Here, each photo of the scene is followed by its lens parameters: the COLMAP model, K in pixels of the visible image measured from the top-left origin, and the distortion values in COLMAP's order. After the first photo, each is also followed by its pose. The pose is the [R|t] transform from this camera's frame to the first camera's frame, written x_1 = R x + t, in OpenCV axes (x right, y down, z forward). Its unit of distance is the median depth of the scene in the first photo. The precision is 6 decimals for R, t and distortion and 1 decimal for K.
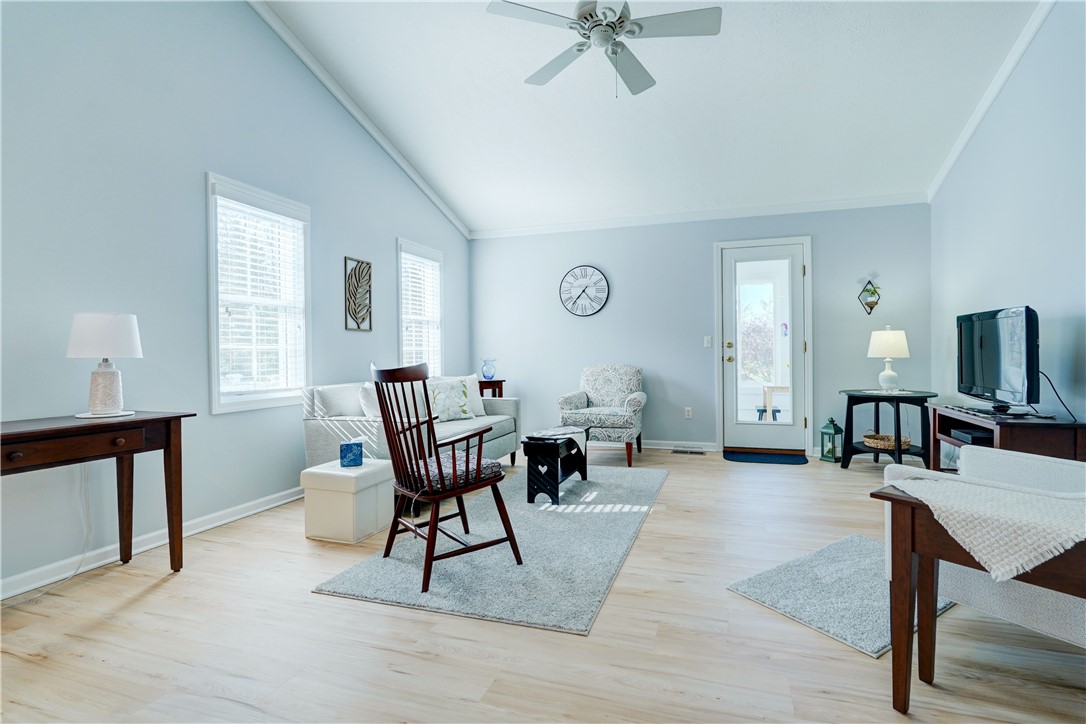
lens RADIAL K [[510.1, 0, 583.4], [0, 510.1, 356.2], [0, 0, 1]] dist [-0.022390, 0.000176]
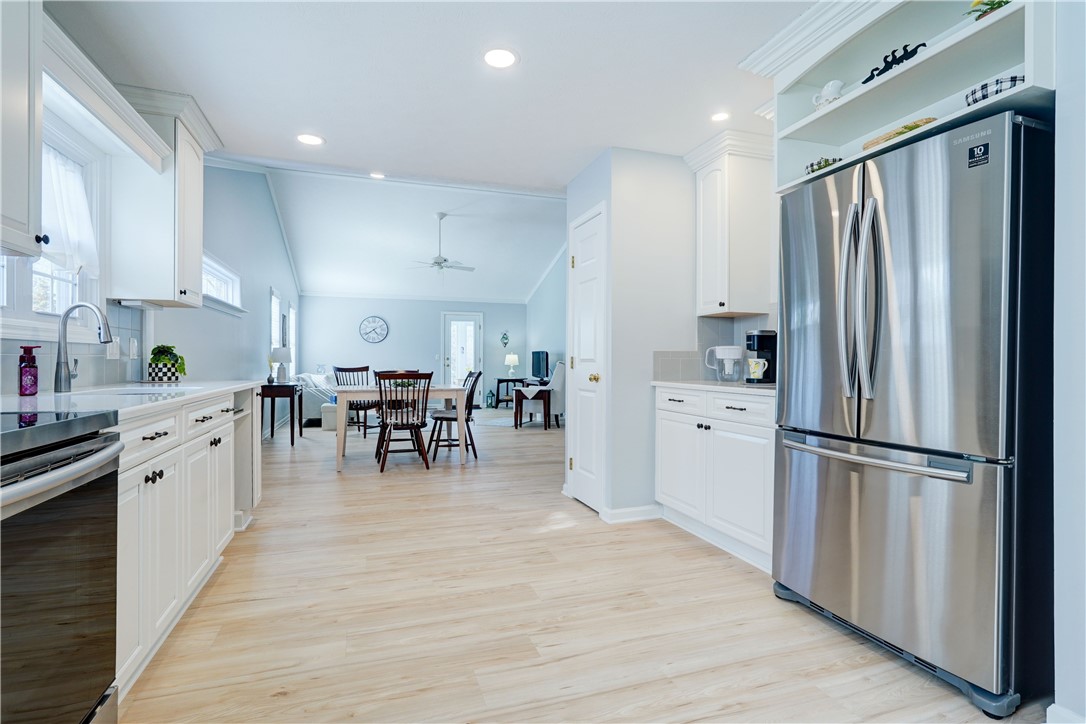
lens RADIAL K [[530.5, 0, 570.7], [0, 530.5, 361.0], [0, 0, 1]] dist [-0.003872, -0.000200]
pose [[0.784136, 0.009131, 0.620522, -0.808065], [-0.004313, 0.999948, -0.009264, 0.005926], [-0.620575, 0.004588, 0.784134, -1.259084]]
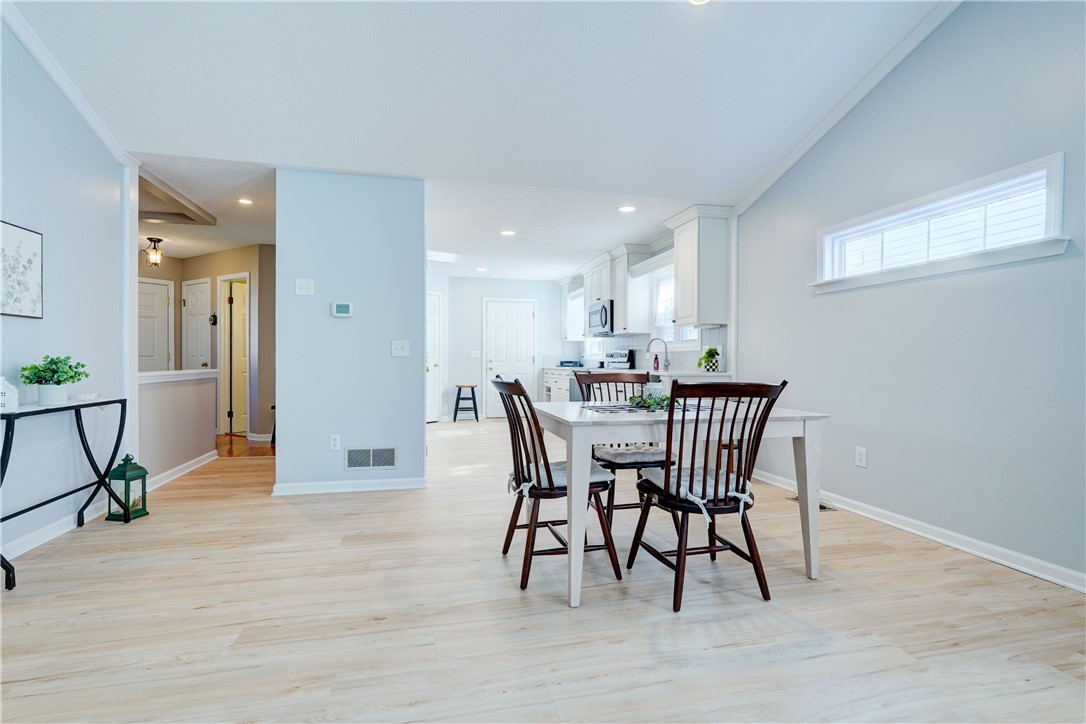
lens RADIAL K [[475.7, 0, 531.0], [0, 475.7, 364.3], [0, 0, 1]] dist [-0.000532, 0.000493]
pose [[-0.867537, 0.002865, -0.497364, 0.091924], [-0.004958, 0.999884, 0.014408, 0.000744], [0.497348, 0.014965, -0.867422, 0.402812]]
